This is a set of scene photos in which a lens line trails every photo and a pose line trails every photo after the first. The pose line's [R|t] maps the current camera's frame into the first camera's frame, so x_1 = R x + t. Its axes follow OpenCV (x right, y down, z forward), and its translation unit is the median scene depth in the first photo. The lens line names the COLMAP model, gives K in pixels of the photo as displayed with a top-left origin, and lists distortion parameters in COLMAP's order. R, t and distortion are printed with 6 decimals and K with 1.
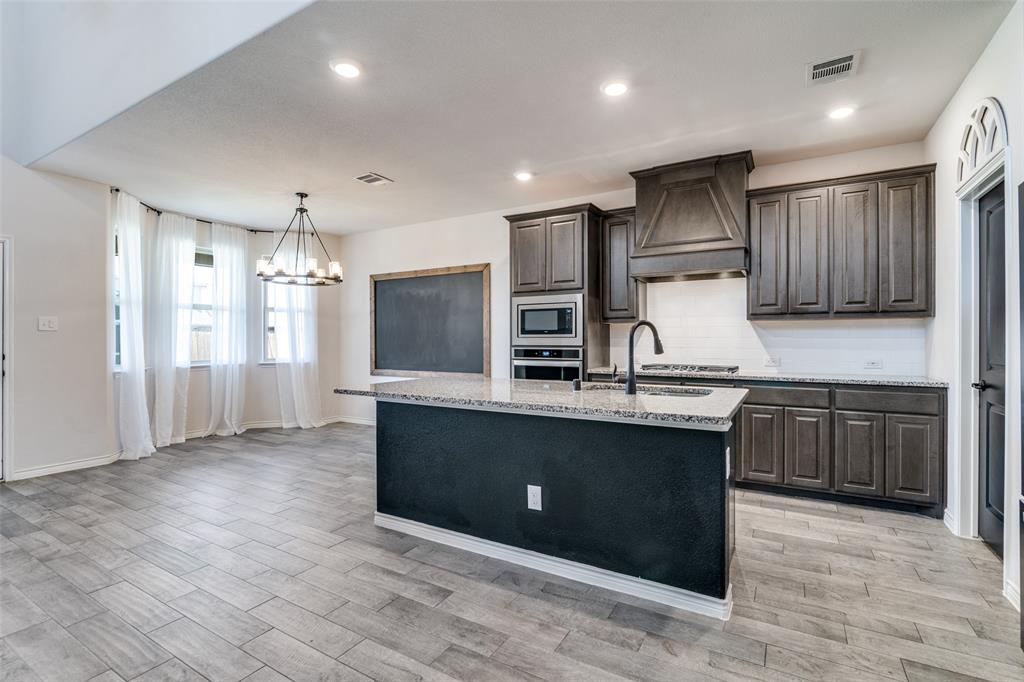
lens RADIAL K [[470.5, 0, 518.1], [0, 470.5, 339.3], [0, 0, 1]] dist [-0.011213, 0.000670]
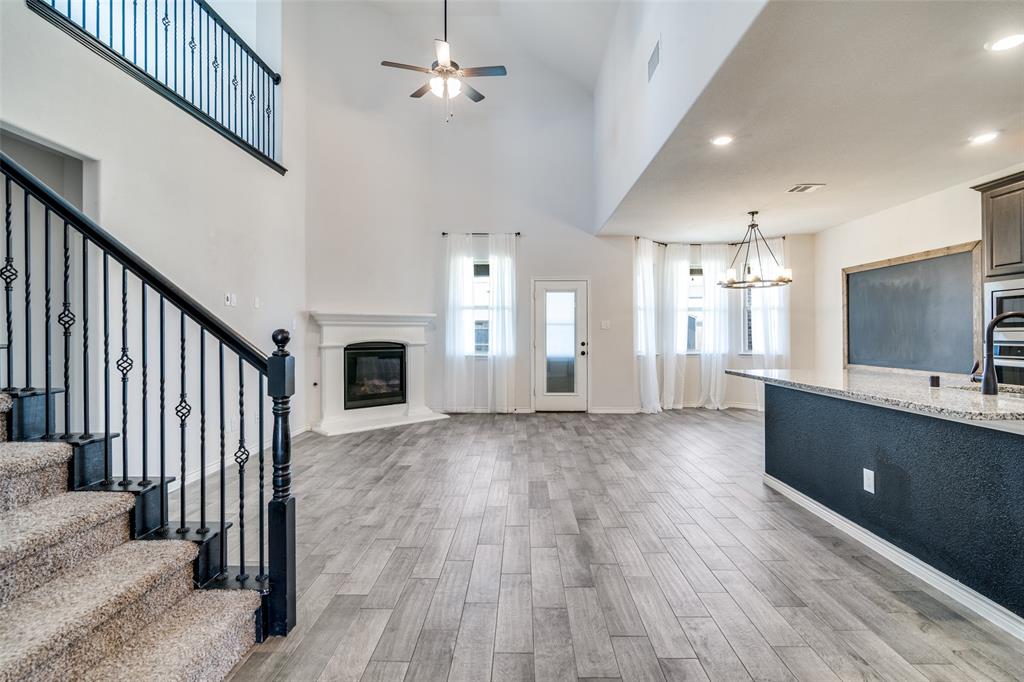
lens RADIAL K [[470.5, 0, 511.0], [0, 470.5, 336.2], [0, 0, 1]] dist [-0.011213, 0.000670]
pose [[0.483057, 0.003508, -0.875582, 0.289043], [0.001936, 0.999985, 0.005074, -0.001155], [0.875587, -0.004146, 0.483044, -0.118840]]
